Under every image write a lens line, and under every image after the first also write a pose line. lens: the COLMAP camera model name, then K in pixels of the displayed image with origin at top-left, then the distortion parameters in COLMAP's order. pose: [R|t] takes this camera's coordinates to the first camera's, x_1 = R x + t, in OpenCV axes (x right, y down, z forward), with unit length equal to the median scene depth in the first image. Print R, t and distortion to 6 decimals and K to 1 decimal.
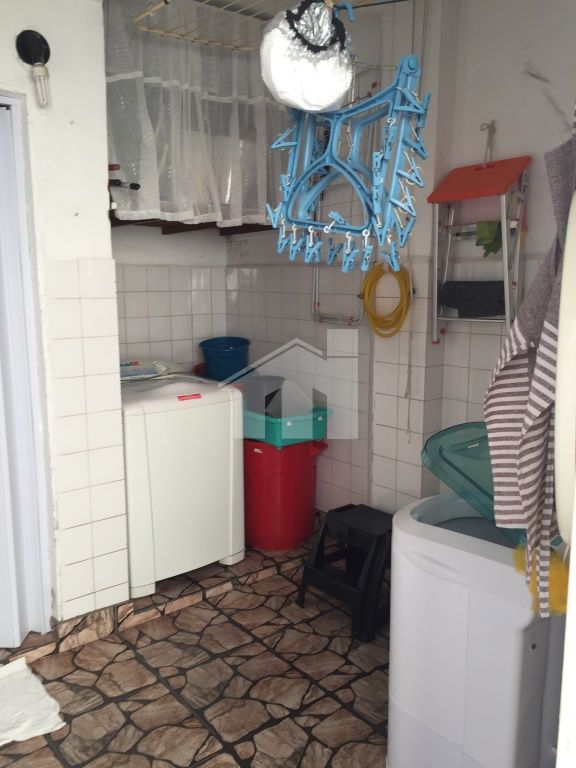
lens RADIAL K [[663.7, 0, 288.0], [0, 663.7, 387.1], [0, 0, 1]] dist [0.092832, -0.116445]
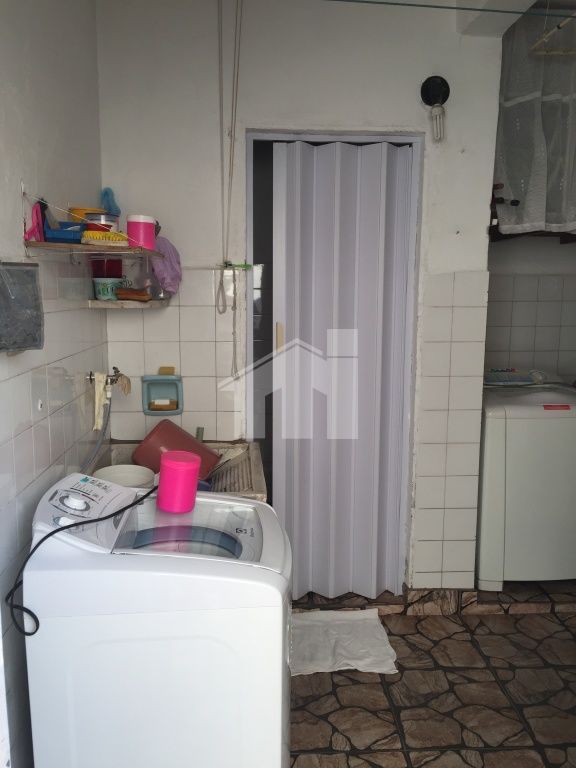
lens RADIAL K [[663.7, 0, 285.6], [0, 663.7, 386.7], [0, 0, 1]] dist [0.092832, -0.116445]
pose [[0.816626, 0.093223, -0.569588, 0.107381], [-0.100465, 0.994764, 0.018773, 0.007244], [0.568356, 0.041893, 0.821716, -0.069480]]
